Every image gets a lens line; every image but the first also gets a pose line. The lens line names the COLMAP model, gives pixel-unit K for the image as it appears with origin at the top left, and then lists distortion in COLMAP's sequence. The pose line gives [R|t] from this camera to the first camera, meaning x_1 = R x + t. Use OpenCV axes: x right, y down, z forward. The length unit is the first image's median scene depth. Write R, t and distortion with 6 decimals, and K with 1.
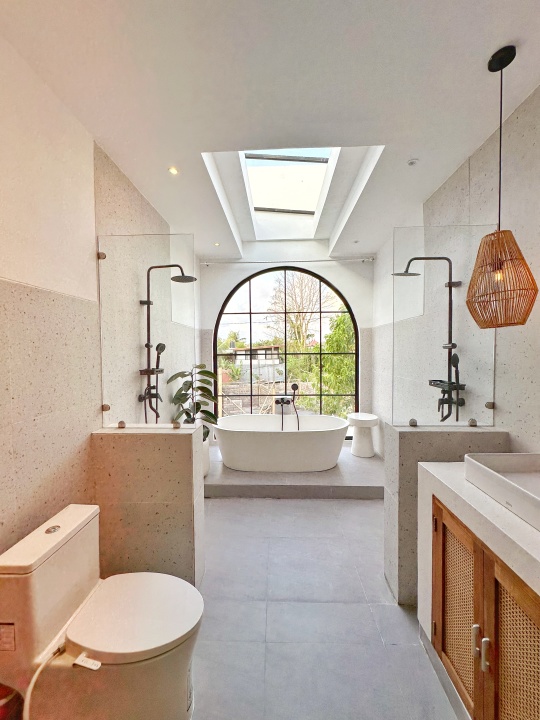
lens RADIAL K [[288.5, 0, 270.9], [0, 288.5, 359.7], [0, 0, 1]] dist [-0.001935, 0.000093]
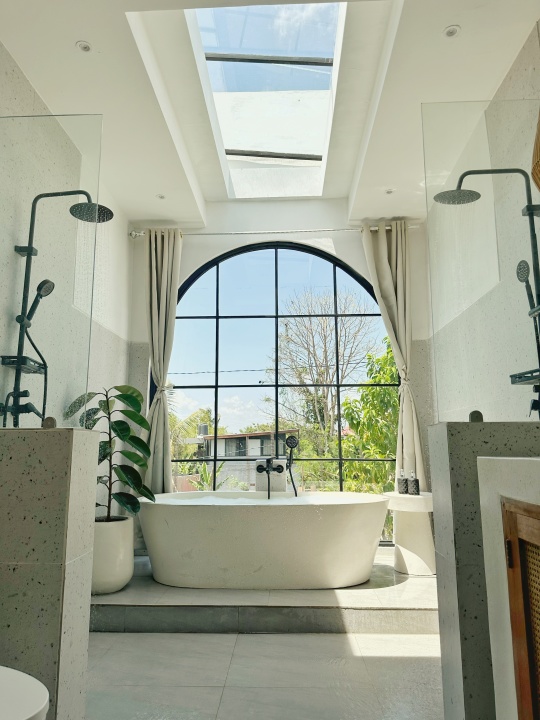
lens RADIAL K [[505.5, 0, 271.3], [0, 505.5, 362.7], [0, 0, 1]] dist [0.073768, -0.086417]
pose [[0.999978, 0.004326, -0.005004, 0.048071], [-0.005228, 0.980316, -0.197366, 0.141794], [0.004052, 0.197388, 0.980317, 0.006749]]
